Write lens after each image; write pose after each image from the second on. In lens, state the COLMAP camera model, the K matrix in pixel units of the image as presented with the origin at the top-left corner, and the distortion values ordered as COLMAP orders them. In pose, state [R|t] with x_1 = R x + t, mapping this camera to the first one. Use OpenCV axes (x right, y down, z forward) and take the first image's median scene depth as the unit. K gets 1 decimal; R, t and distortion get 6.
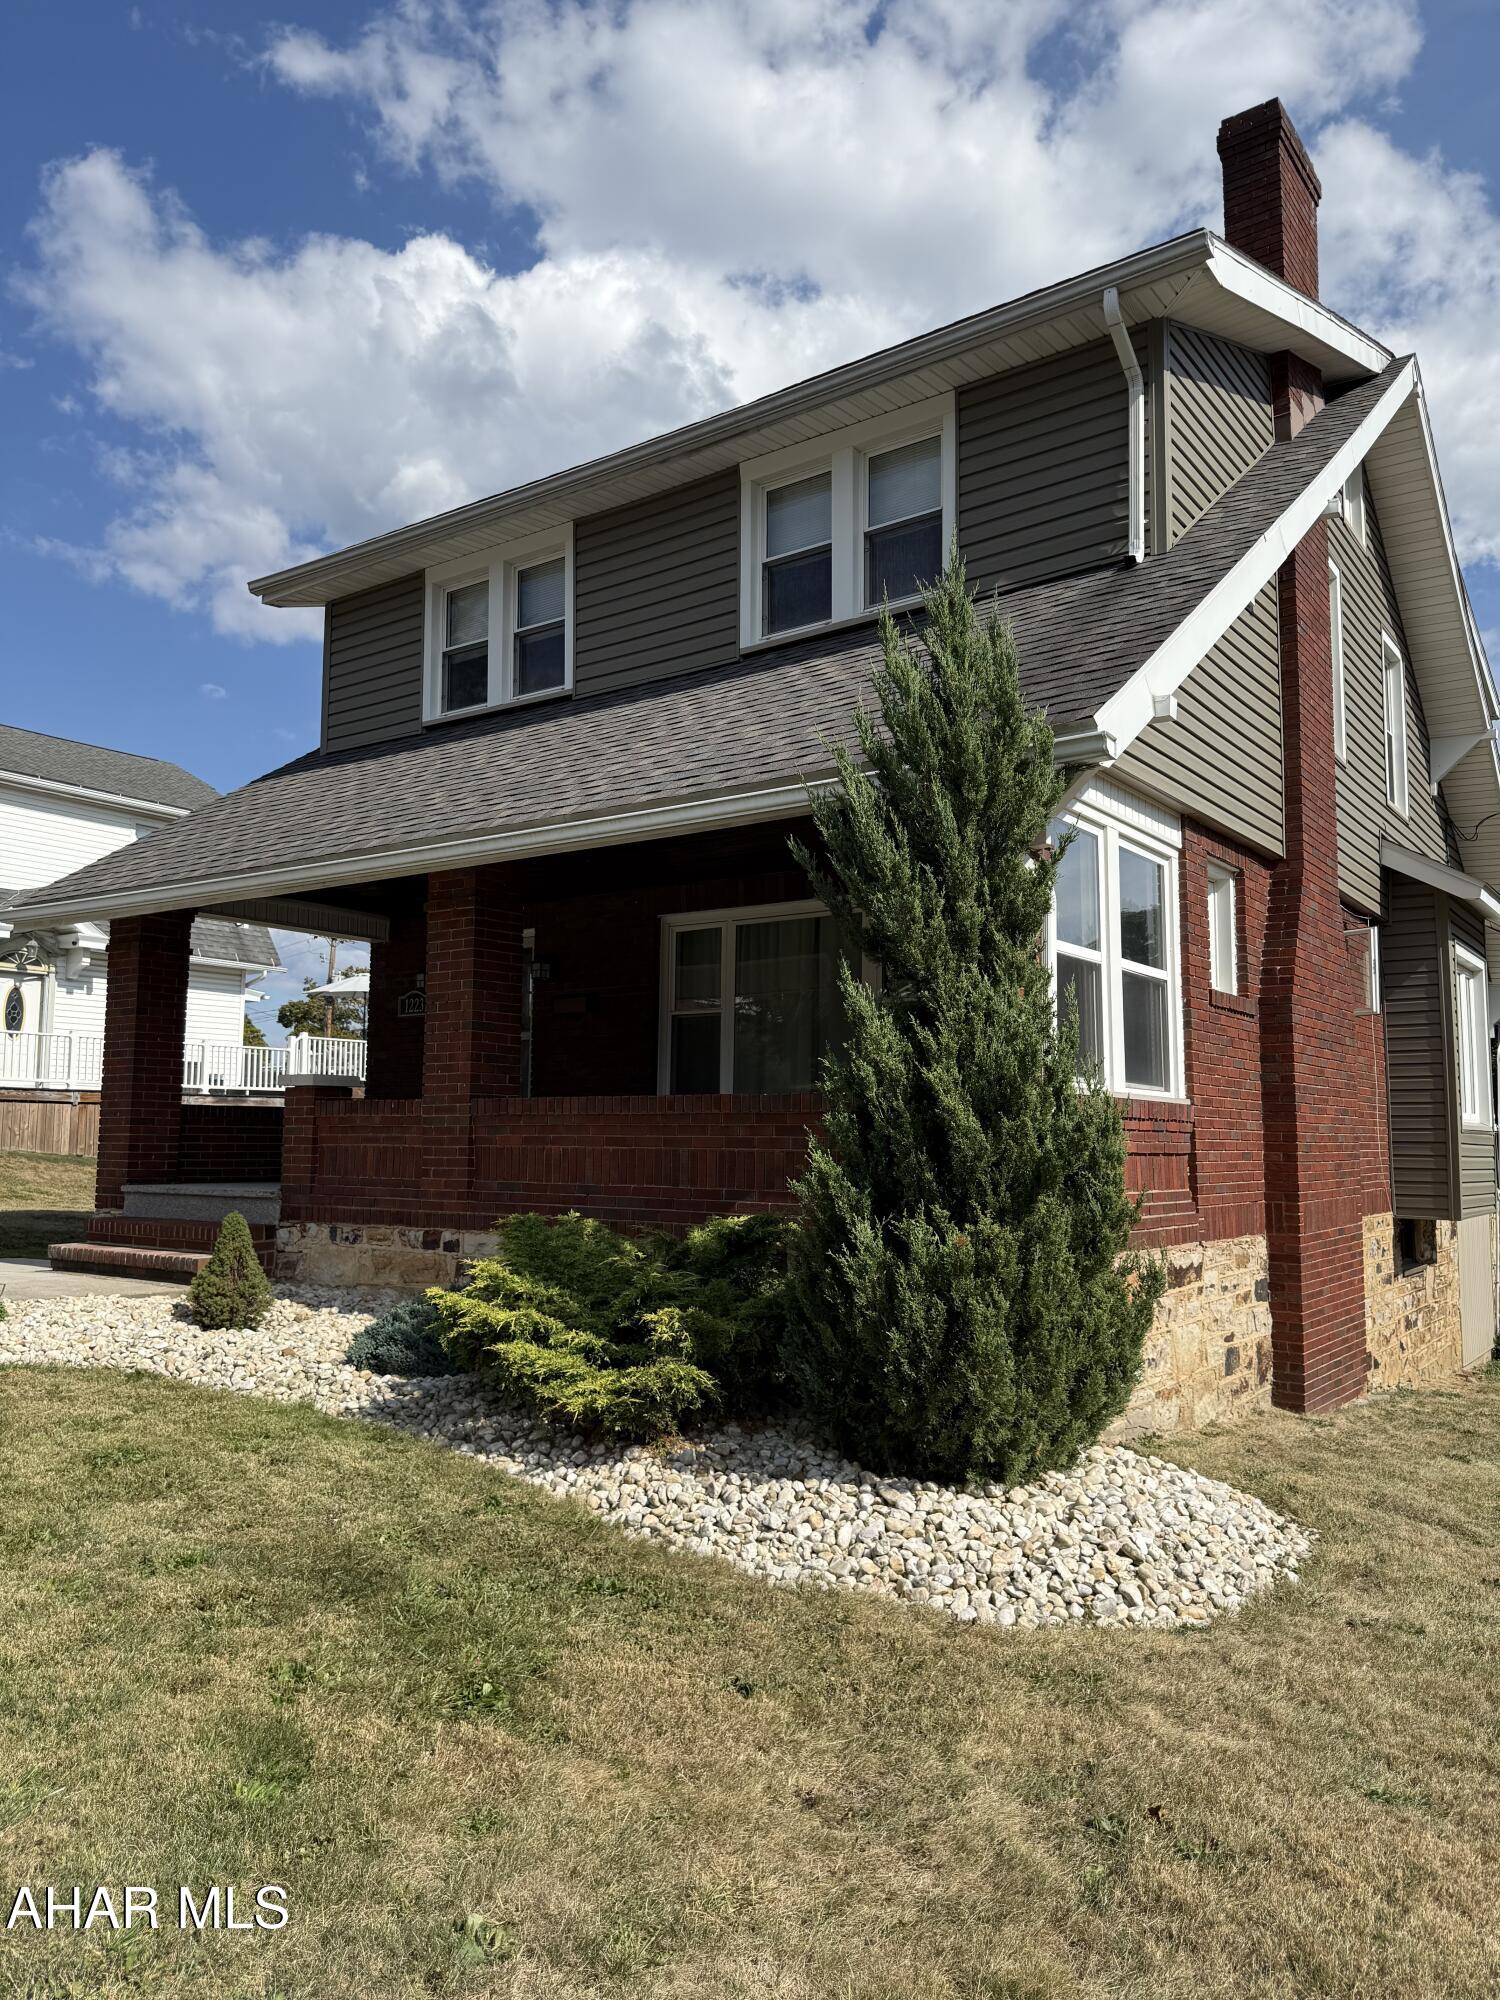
lens RADIAL K [[1402.4, 0, 877.0], [0, 1402.4, 989.9], [0, 0, 1]] dist [0.091856, -0.137611]
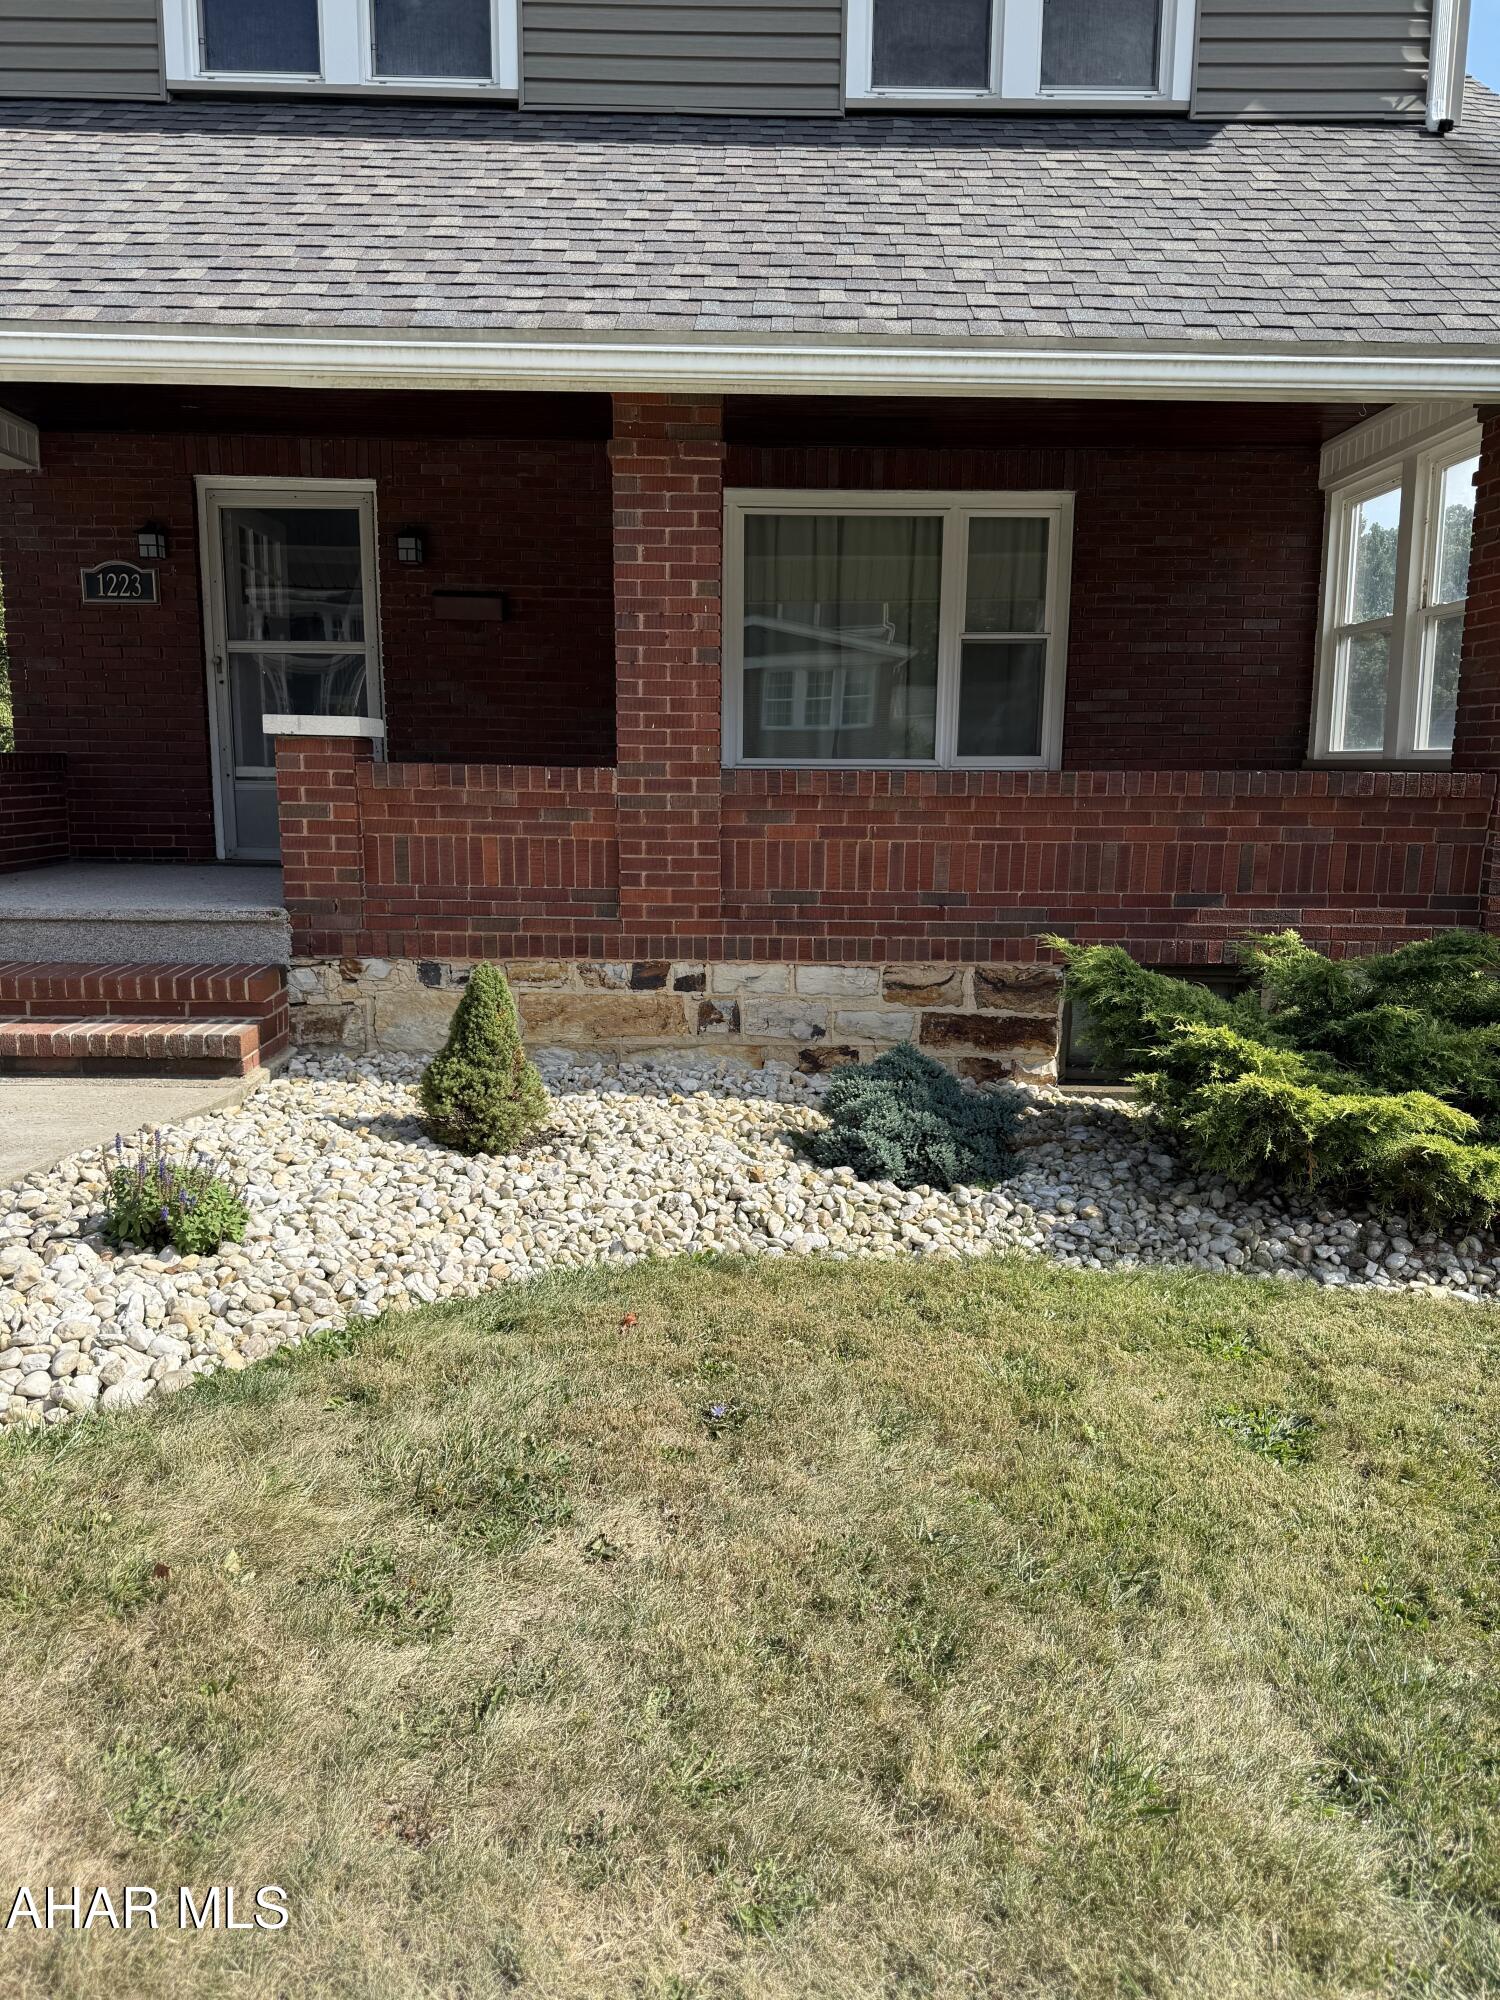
lens RADIAL K [[1266.4, 0, 895.5], [0, 1266.4, 1000.9], [0, 0, 1]] dist [0.095548, -0.061691]
pose [[0.820818, -0.090384, 0.563994, -0.585552], [-0.068697, 0.964613, 0.254565, 0.023634], [-0.567044, -0.247696, 0.785562, 0.458756]]
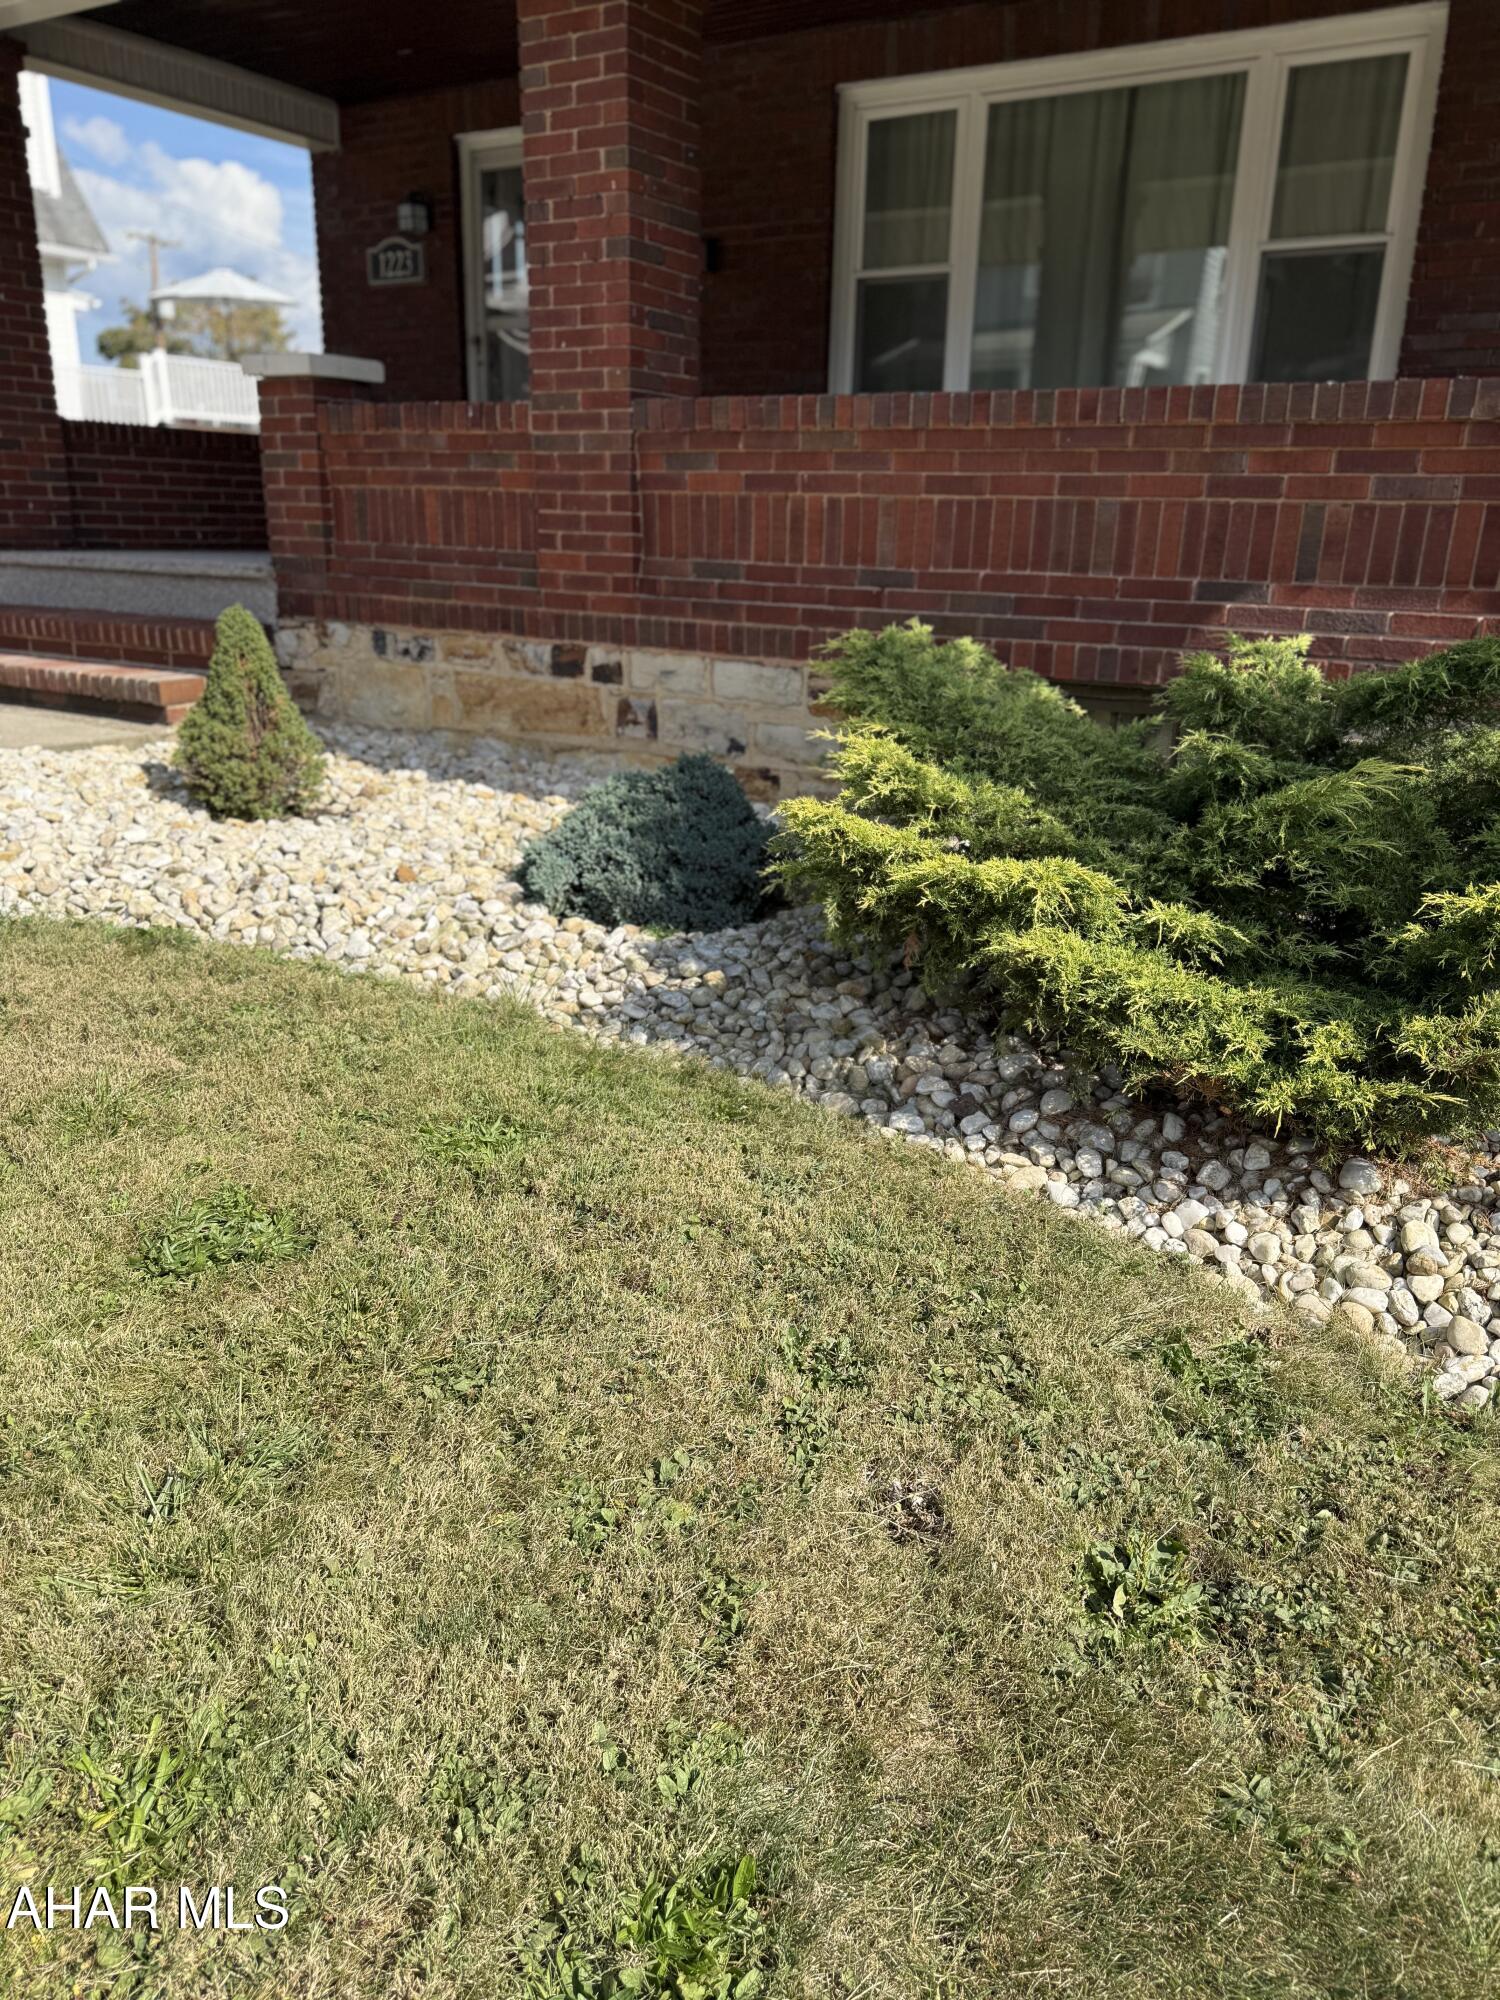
lens RADIAL K [[1402.4, 0, 877.0], [0, 1402.4, 989.9], [0, 0, 1]] dist [0.091856, -0.137611]
pose [[0.996802, -0.002668, 0.079867, -0.242089], [-0.030262, 0.912403, 0.408173, 0.059973], [-0.073960, -0.409285, 0.909404, 0.415412]]
